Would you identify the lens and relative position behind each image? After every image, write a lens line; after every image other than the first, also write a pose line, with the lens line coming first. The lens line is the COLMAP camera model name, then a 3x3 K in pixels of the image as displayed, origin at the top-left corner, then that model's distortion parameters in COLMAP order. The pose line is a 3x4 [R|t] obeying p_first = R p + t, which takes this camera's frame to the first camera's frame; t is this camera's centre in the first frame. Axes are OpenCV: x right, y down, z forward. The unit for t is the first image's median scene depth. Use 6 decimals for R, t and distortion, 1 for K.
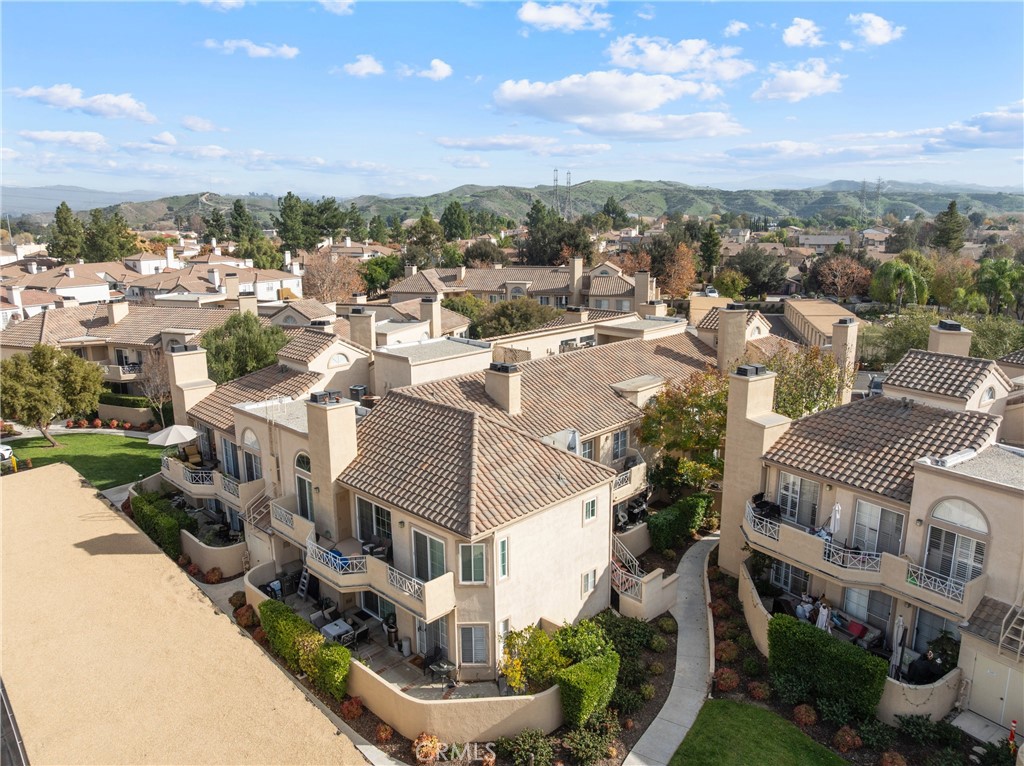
lens RADIAL K [[733.8, 0, 503.6], [0, 733.8, 381.5], [0, 0, 1]] dist [-0.030856, -0.002995]
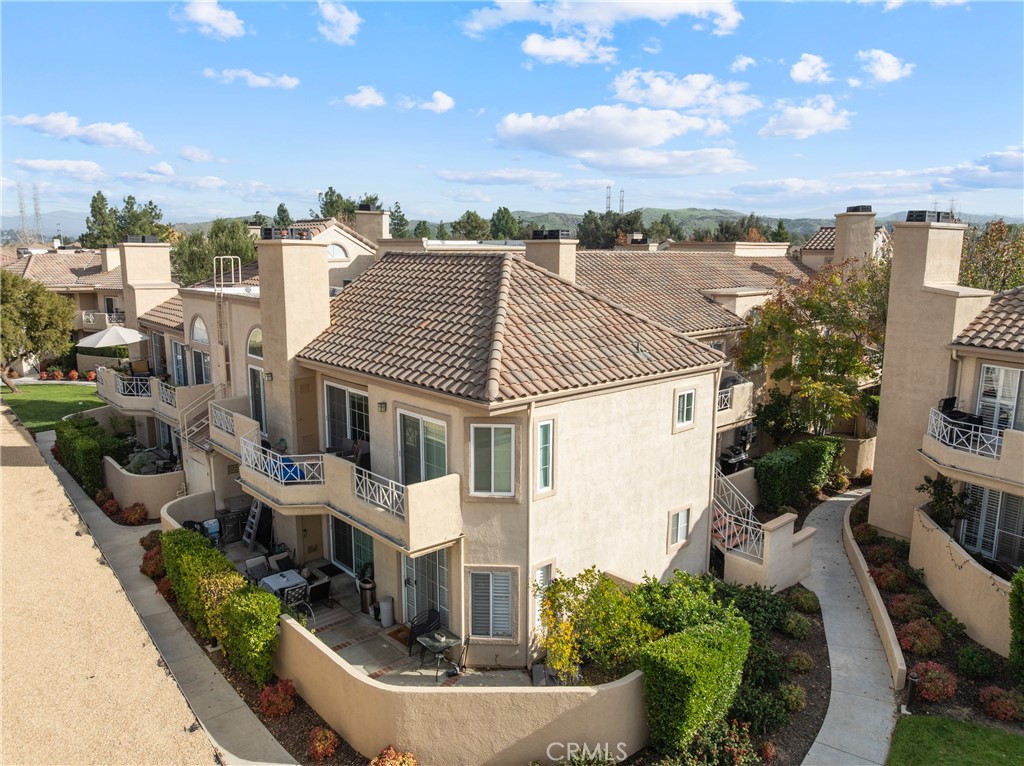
lens RADIAL K [[733.8, 0, 503.6], [0, 733.8, 381.5], [0, 0, 1]] dist [-0.030856, -0.002995]
pose [[0.997689, 0.022375, -0.064157, 0.002493], [-0.025595, 0.998431, -0.049805, 0.197472], [0.062942, 0.051332, 0.996696, 0.377651]]
